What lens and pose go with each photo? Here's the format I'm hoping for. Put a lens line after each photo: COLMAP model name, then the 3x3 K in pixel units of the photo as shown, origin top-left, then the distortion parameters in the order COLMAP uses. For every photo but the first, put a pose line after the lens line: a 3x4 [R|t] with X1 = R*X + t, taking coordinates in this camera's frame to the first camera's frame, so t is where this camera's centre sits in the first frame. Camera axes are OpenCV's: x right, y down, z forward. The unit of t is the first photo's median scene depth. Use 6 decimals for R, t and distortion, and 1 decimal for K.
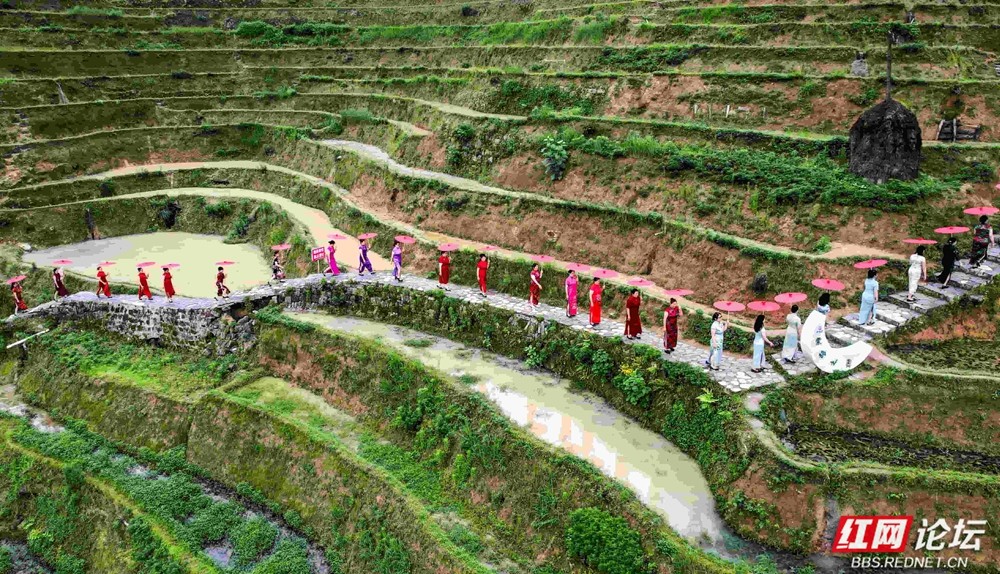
lens RADIAL K [[680.4, 0, 500.0], [0, 680.4, 287.0], [0, 0, 1]] dist [-0.057763, 0.003609]
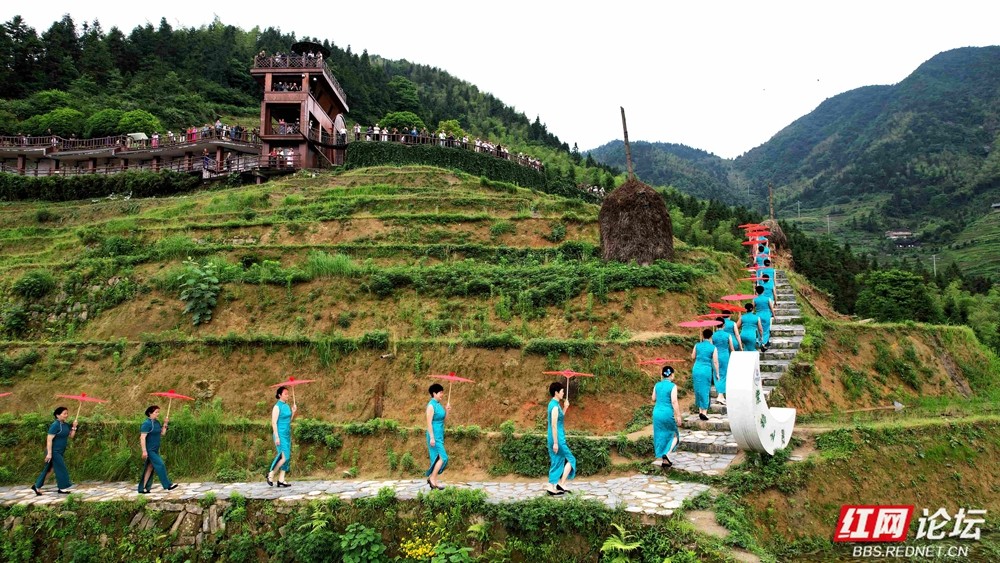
lens RADIAL K [[634.5, 0, 500.0], [0, 634.5, 281.5], [0, 0, 1]] dist [-0.070777, 0.060497]
pose [[0.827086, 0.046532, 0.560146, -0.023148], [0.190356, 0.914488, -0.357039, 0.087877], [-0.528861, 0.401929, 0.747502, 0.403059]]
